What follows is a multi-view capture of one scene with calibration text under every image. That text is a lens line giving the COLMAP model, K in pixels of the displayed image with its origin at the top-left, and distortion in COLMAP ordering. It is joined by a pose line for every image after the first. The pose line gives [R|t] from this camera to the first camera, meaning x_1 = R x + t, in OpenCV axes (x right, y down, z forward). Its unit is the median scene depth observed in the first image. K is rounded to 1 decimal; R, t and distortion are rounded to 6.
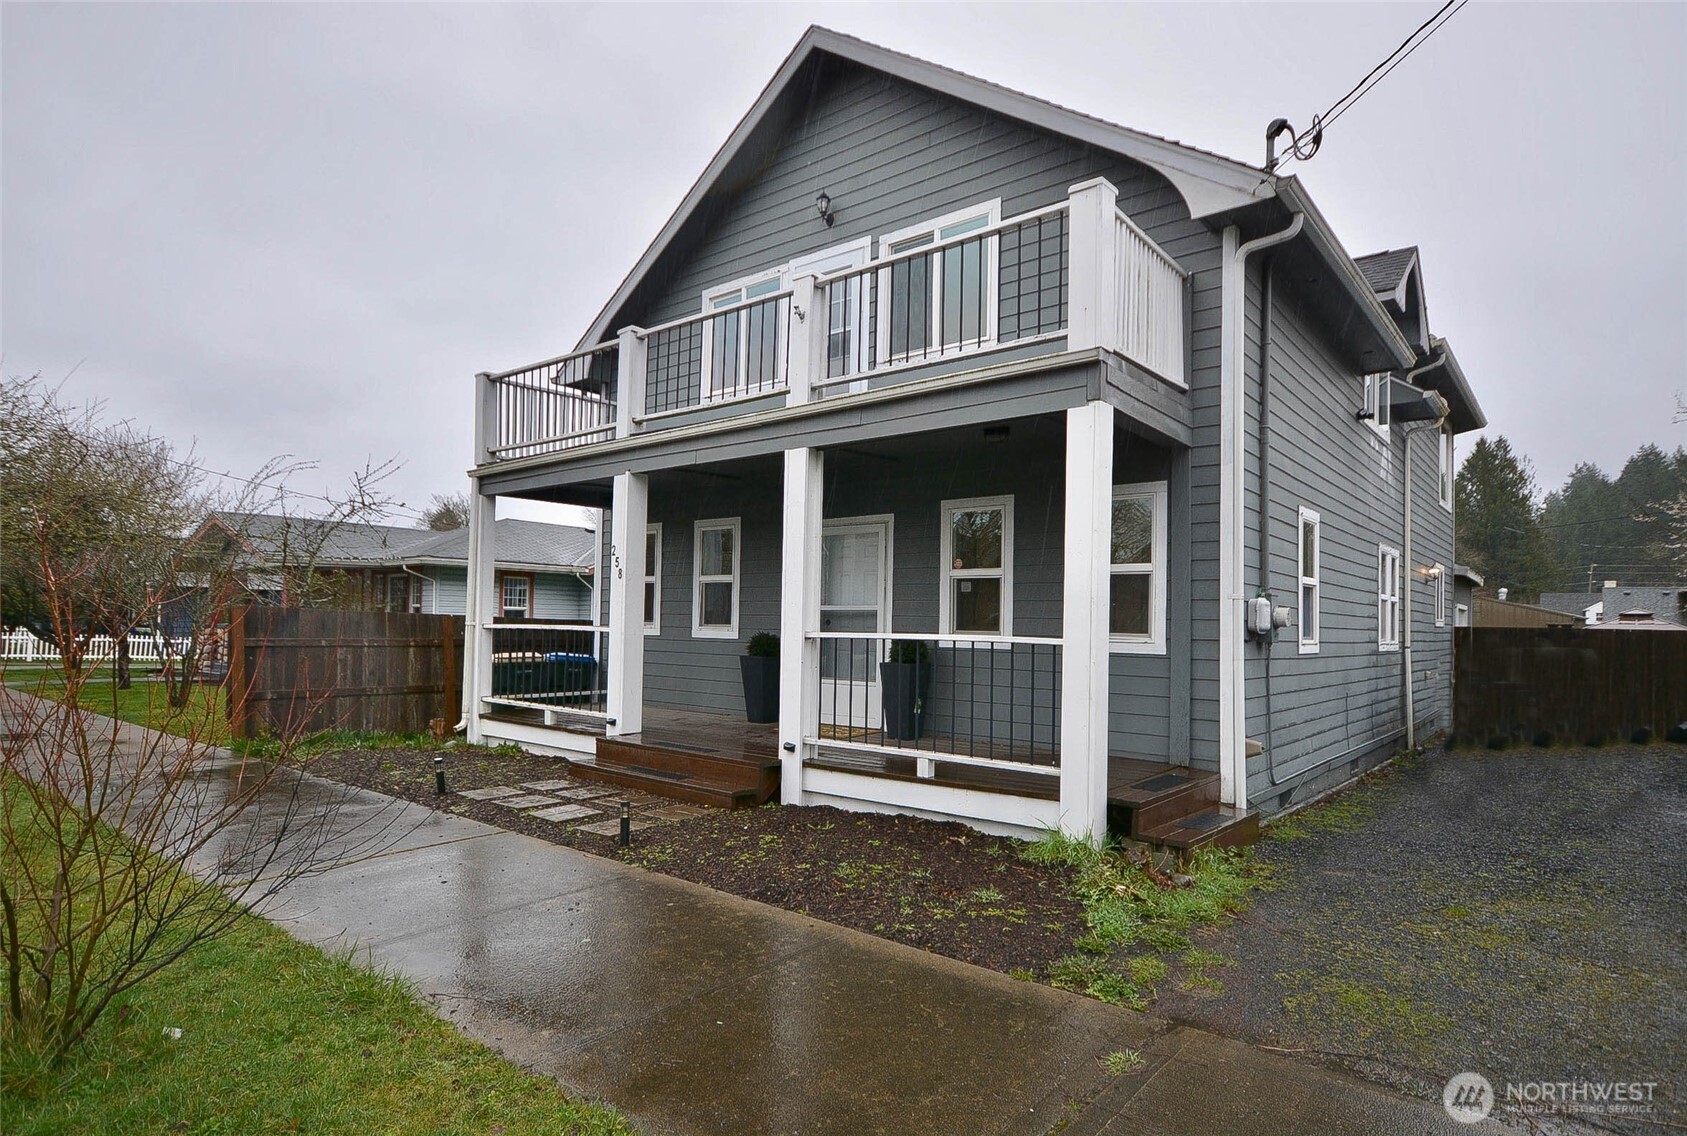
lens RADIAL K [[925.8, 0, 840.9], [0, 925.8, 596.8], [0, 0, 1]] dist [0.002516, 0.000413]
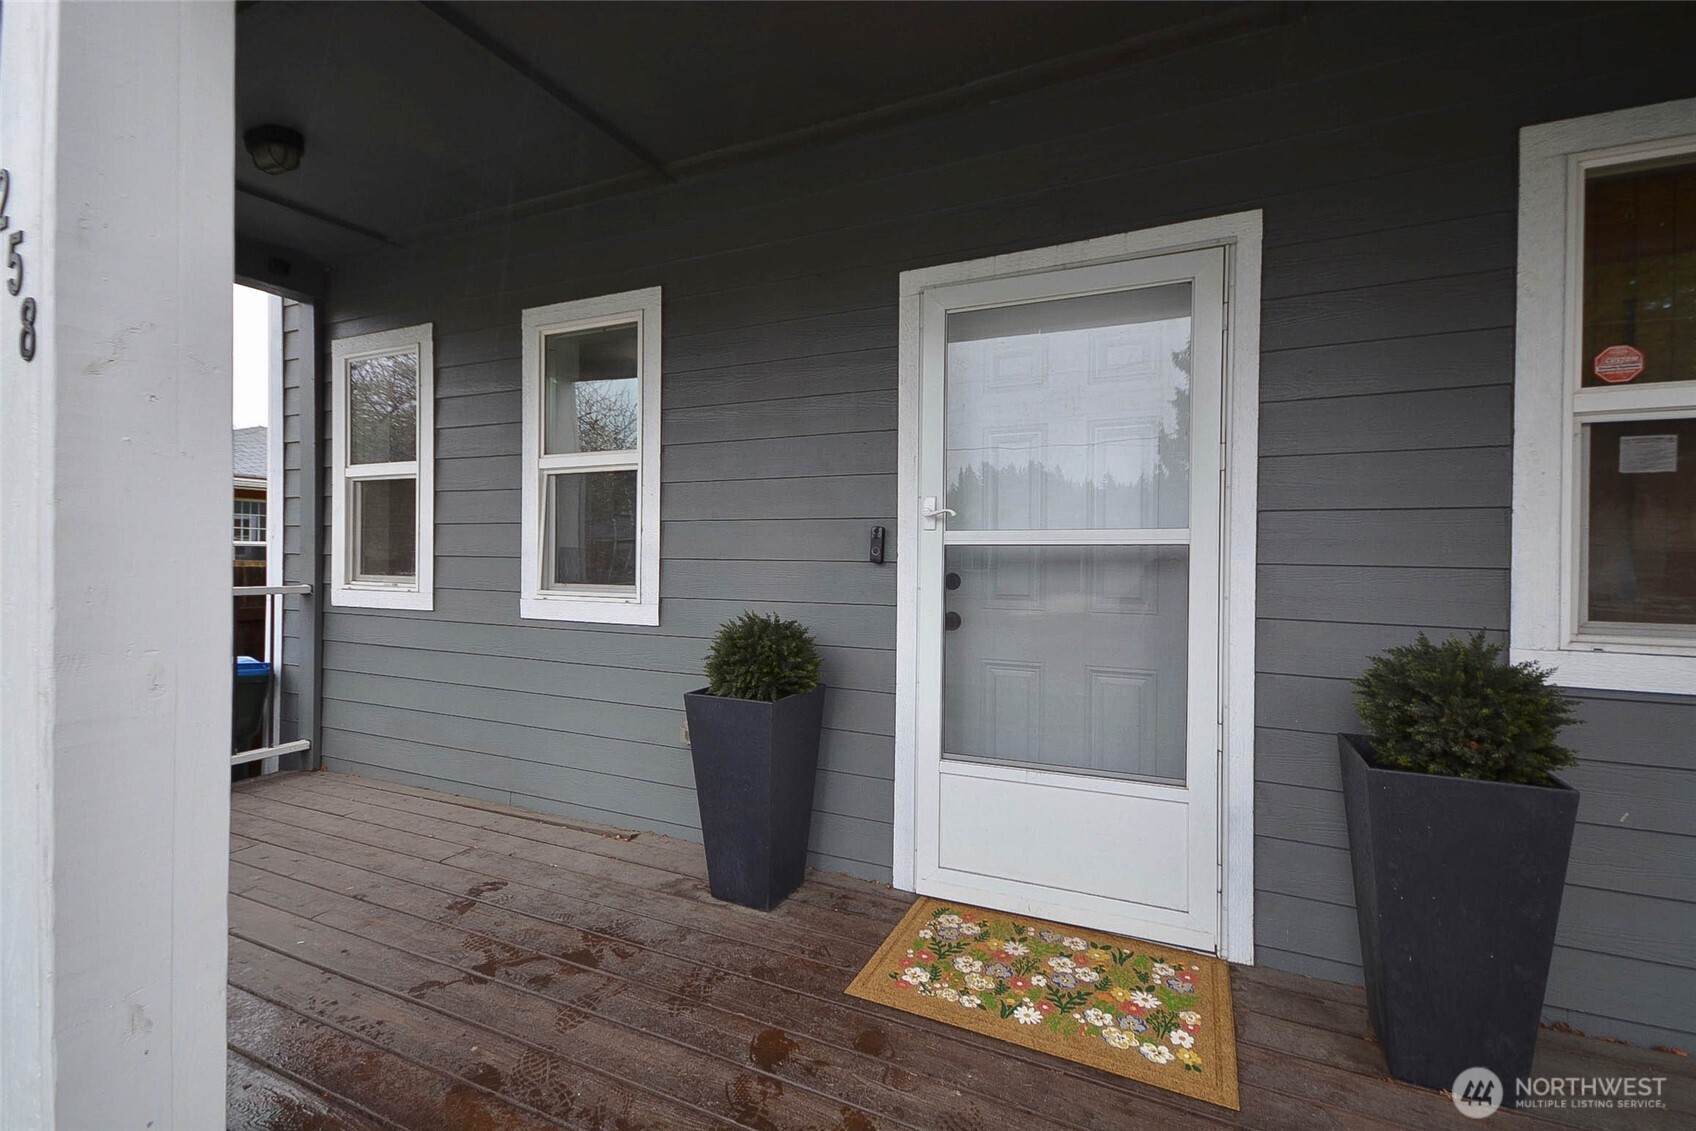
lens RADIAL K [[749.3, 0, 849.6], [0, 749.3, 560.0], [0, 0, 1]] dist [0.028410, -0.000163]
pose [[0.967948, -0.010272, 0.250940, -0.127216], [0.001090, 0.999326, 0.036703, 0.010110], [-0.251148, -0.035253, 0.967307, 0.790615]]
